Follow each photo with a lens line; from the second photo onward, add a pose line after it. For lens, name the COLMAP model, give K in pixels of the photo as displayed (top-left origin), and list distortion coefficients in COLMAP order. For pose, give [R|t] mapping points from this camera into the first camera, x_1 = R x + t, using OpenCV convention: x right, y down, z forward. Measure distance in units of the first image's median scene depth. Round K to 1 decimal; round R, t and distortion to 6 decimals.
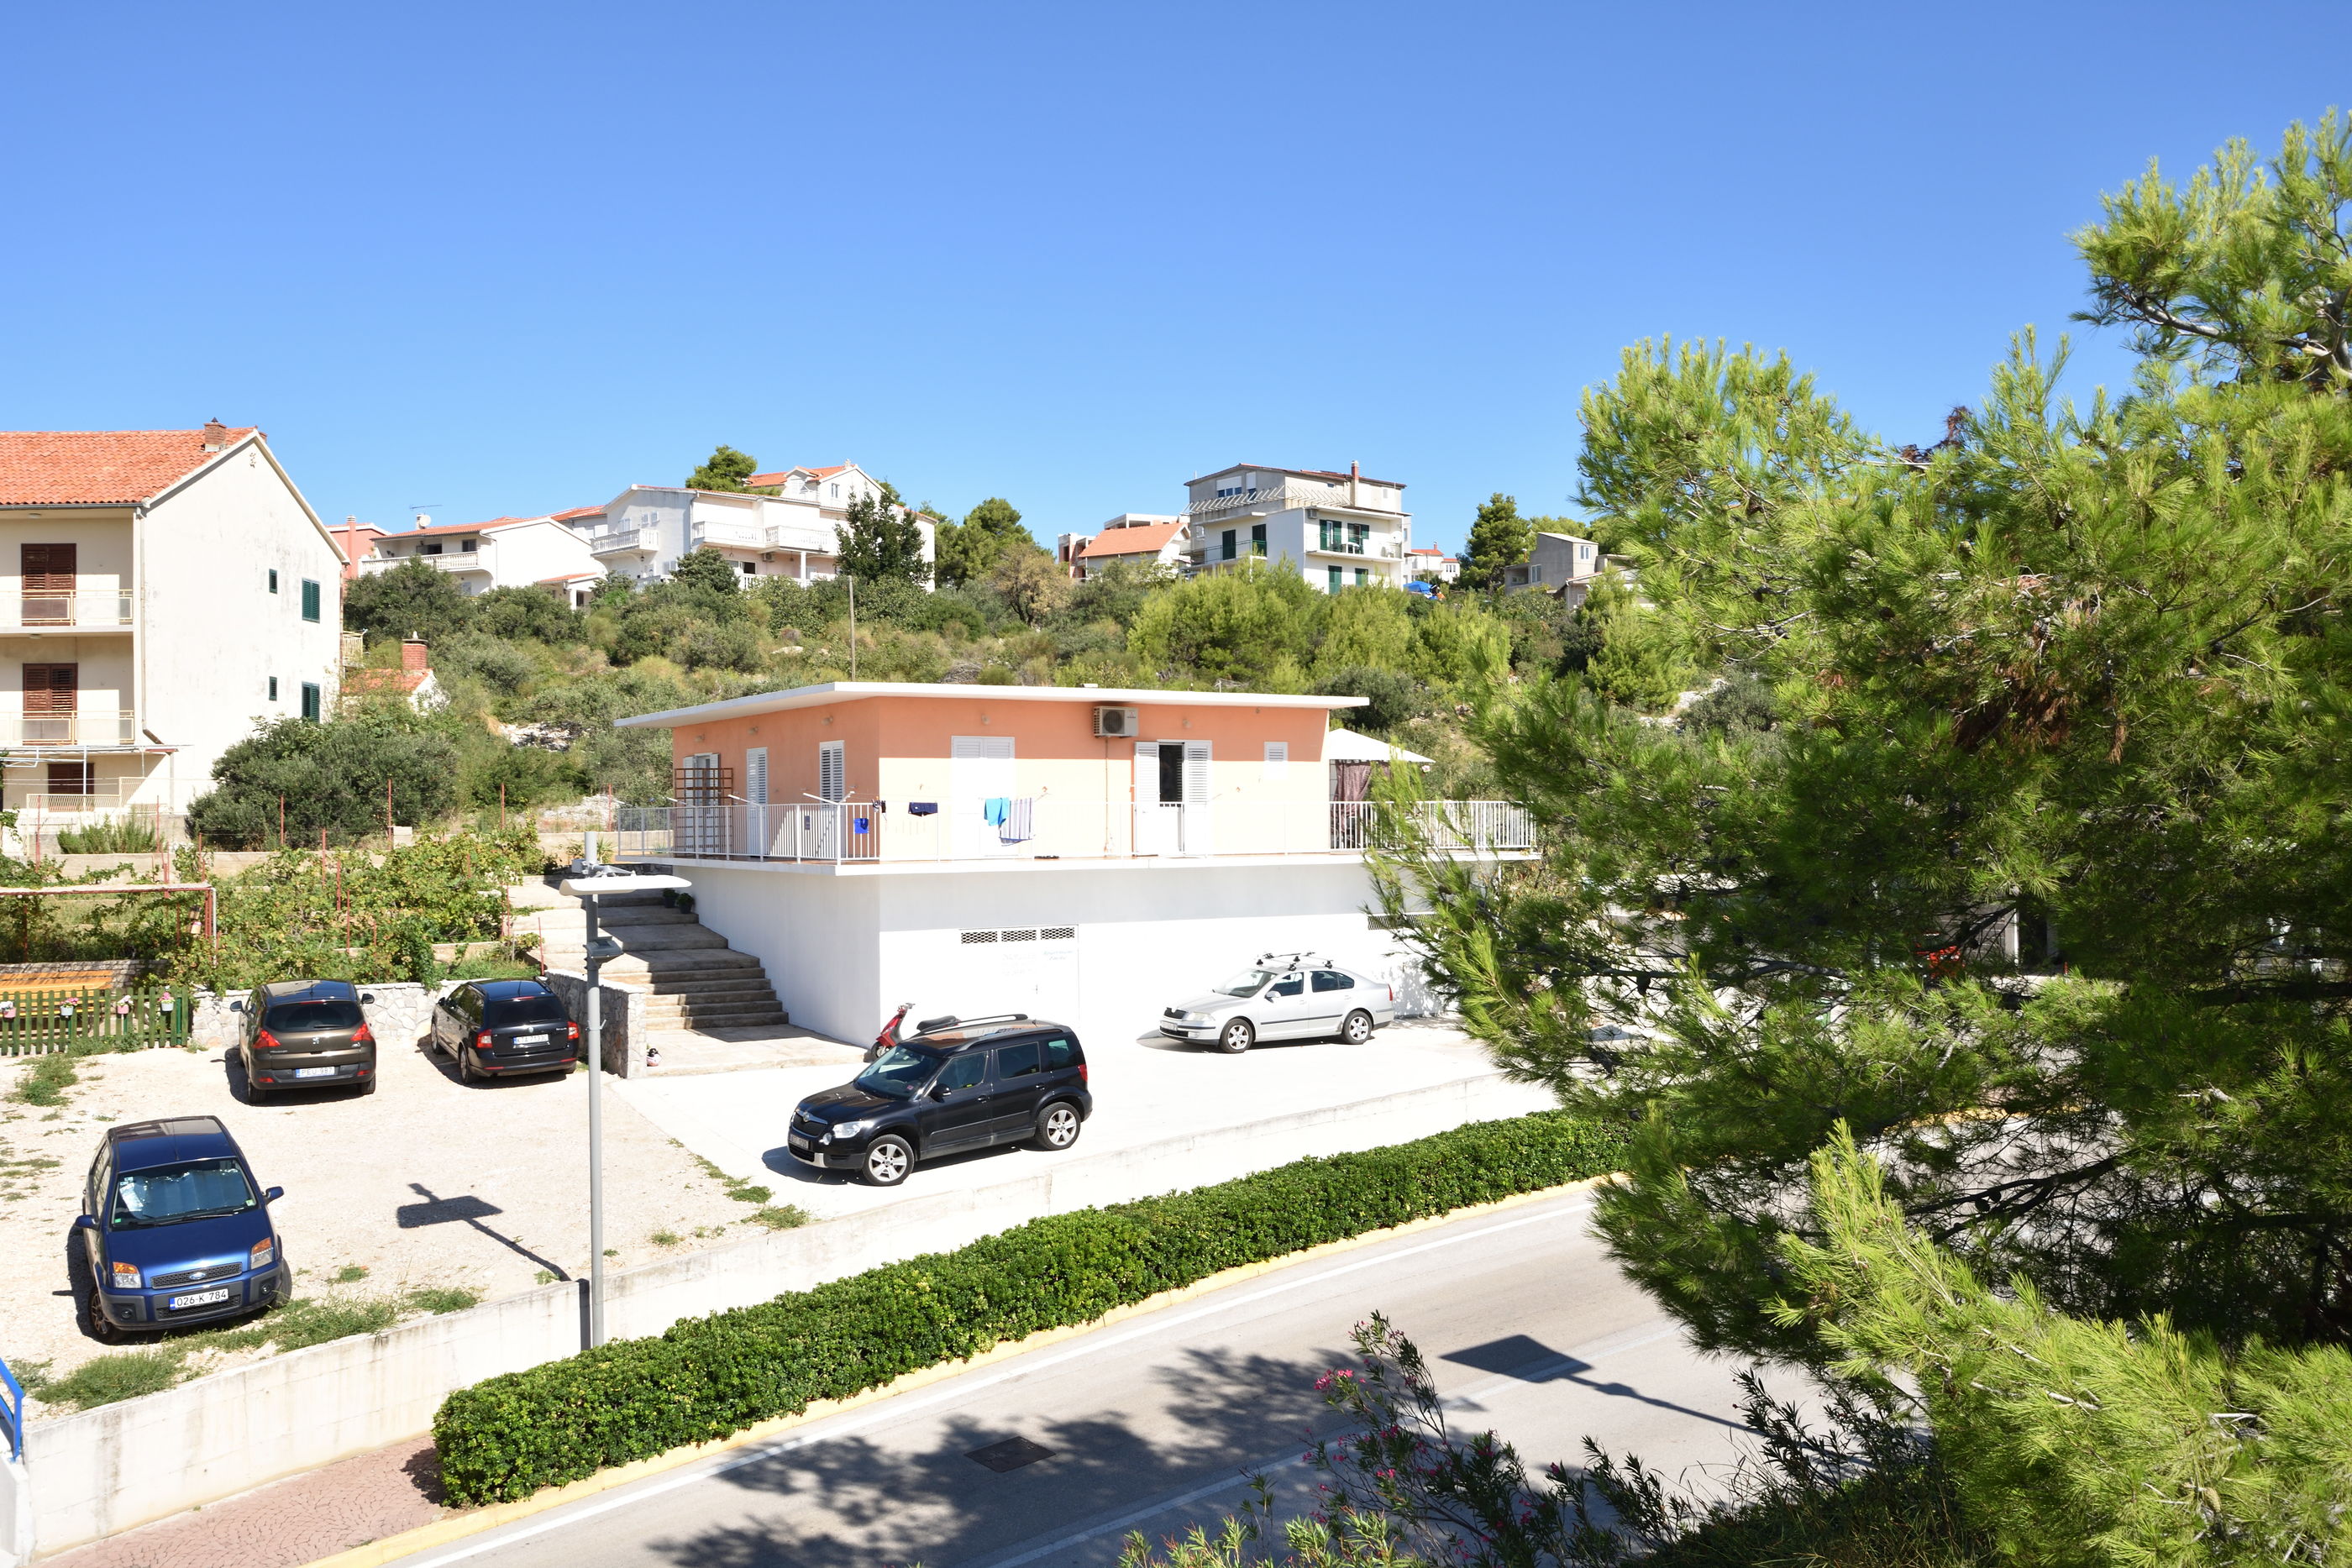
lens RADIAL K [[1920.5, 0, 1170.8], [0, 1920.5, 781.7], [0, 0, 1]] dist [-0.005001, 0.035637]
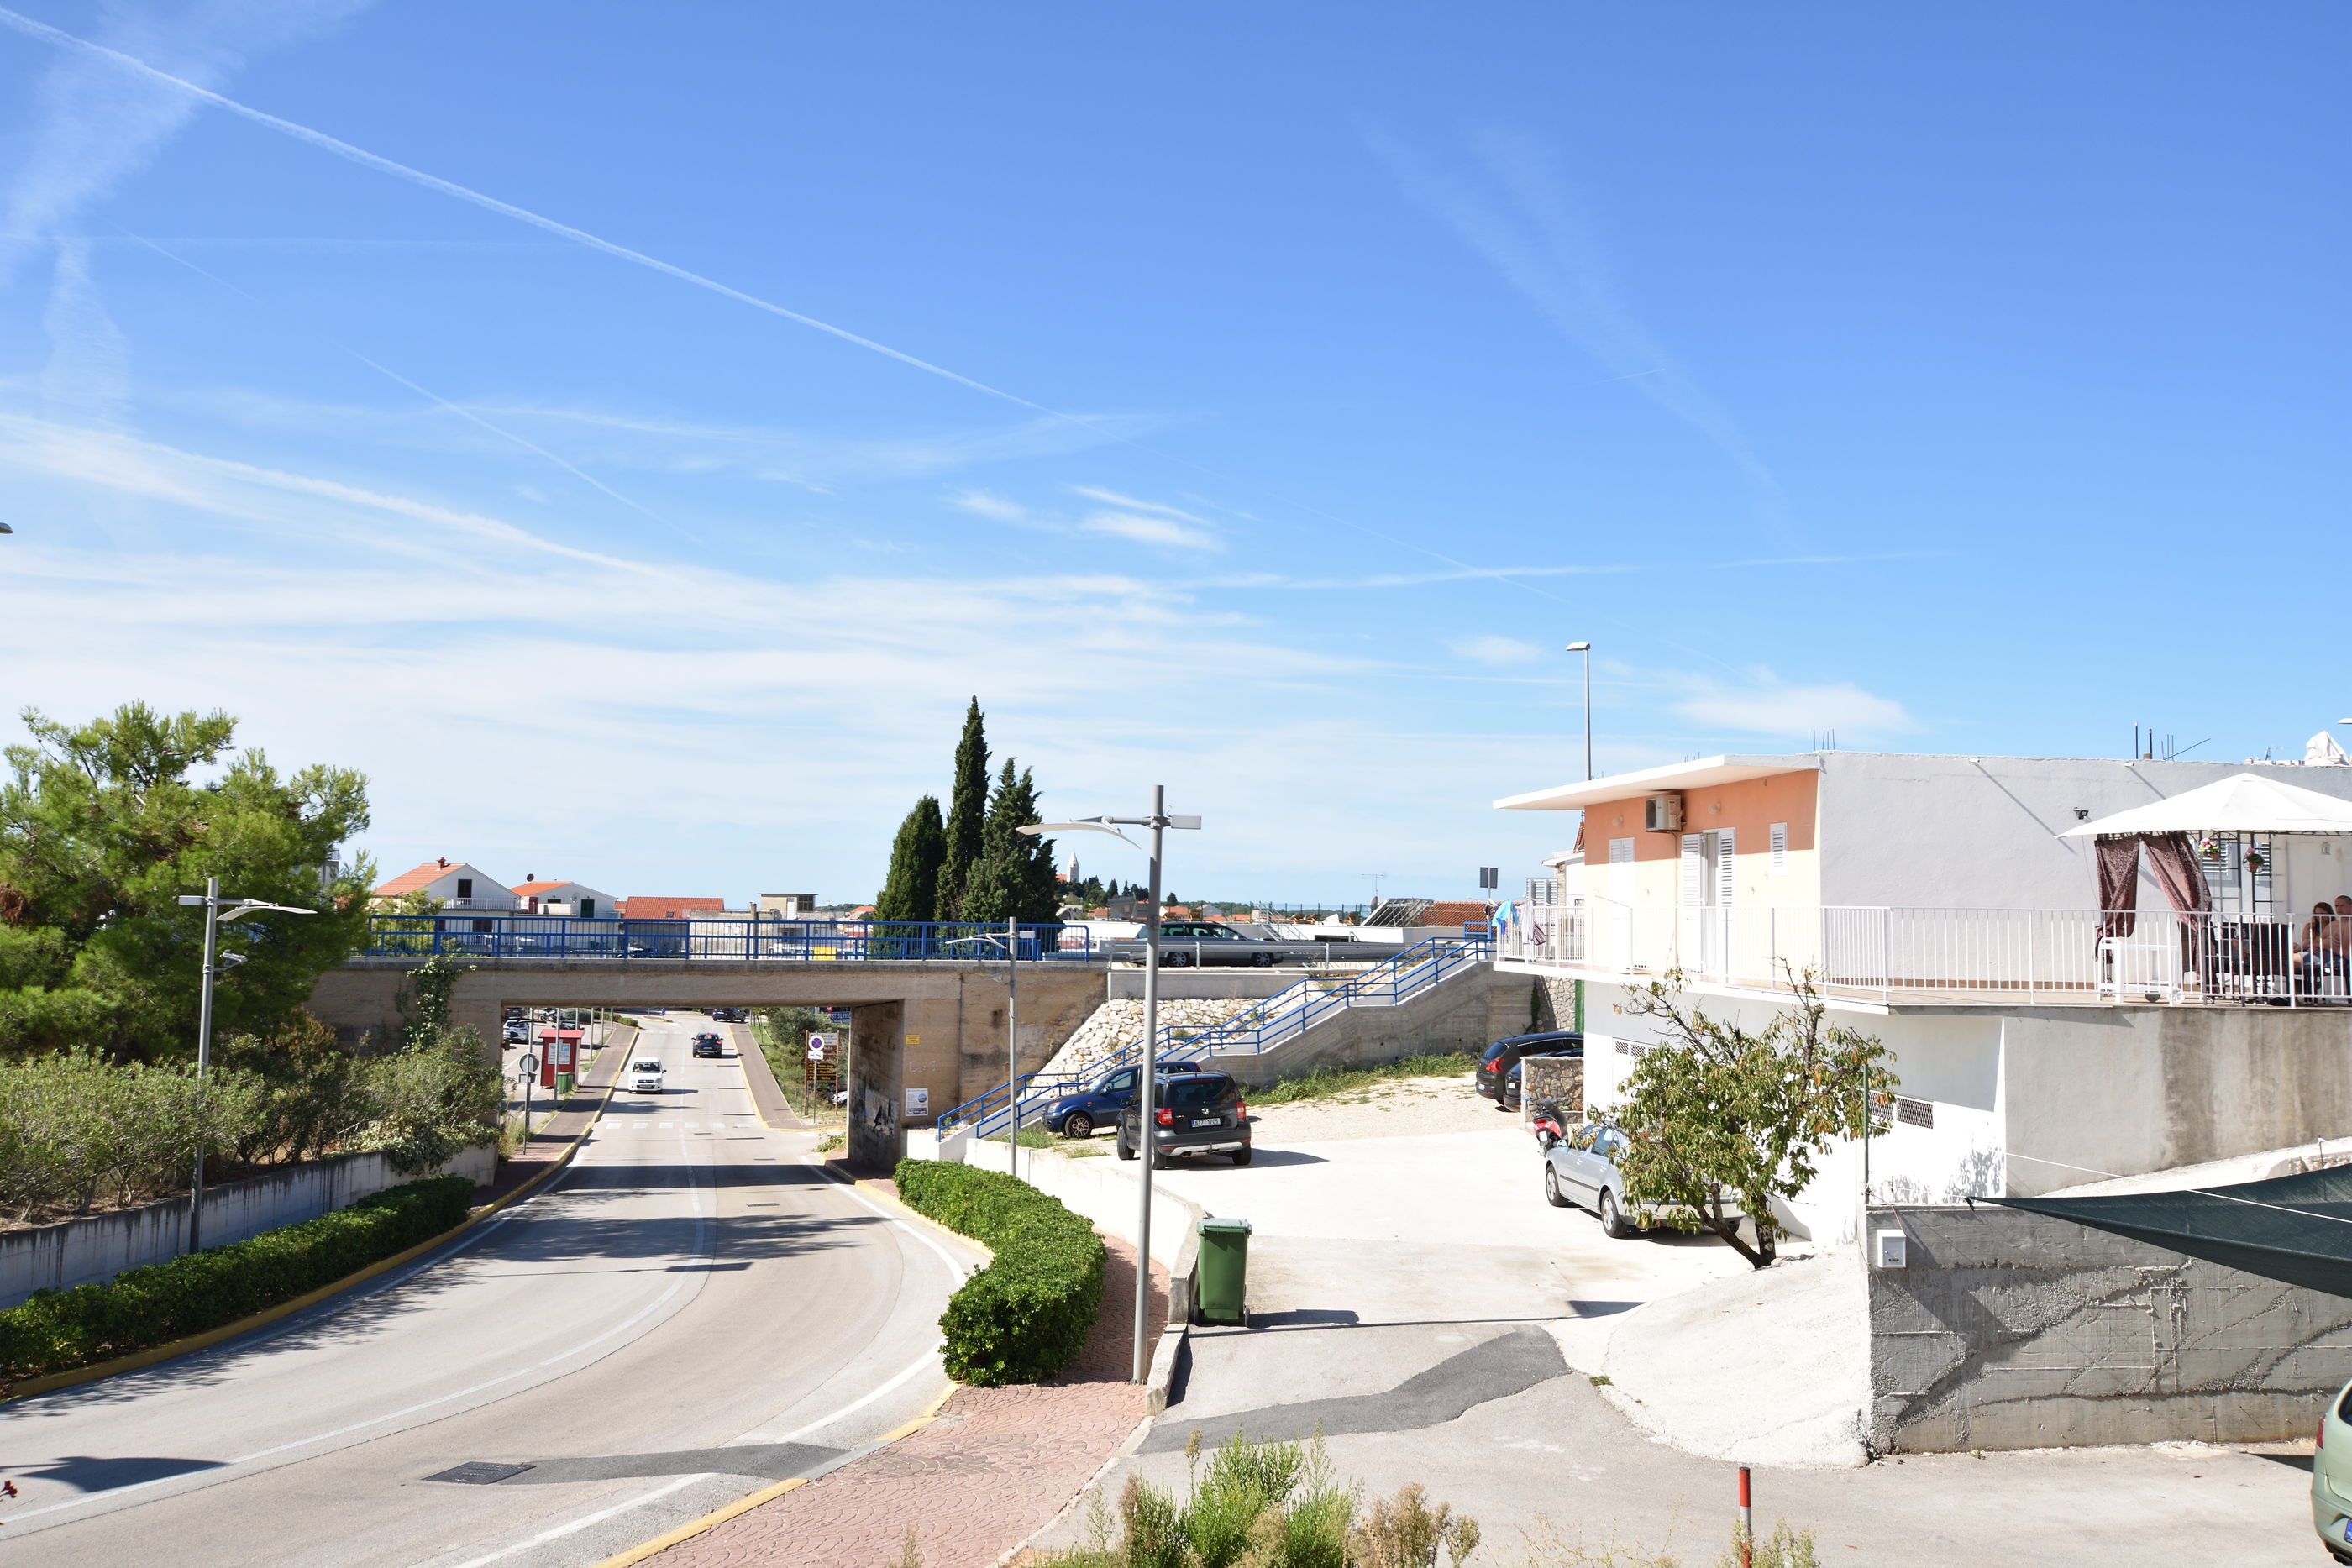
lens RADIAL K [[1920.5, 0, 1175.7], [0, 1920.5, 792.5], [0, 0, 1]] dist [-0.005001, 0.035637]
pose [[-0.408144, -0.057492, -0.911105, 0.859387], [0.001897, 0.997959, -0.063823, 0.013760], [0.912915, -0.027777, -0.407202, 1.166481]]
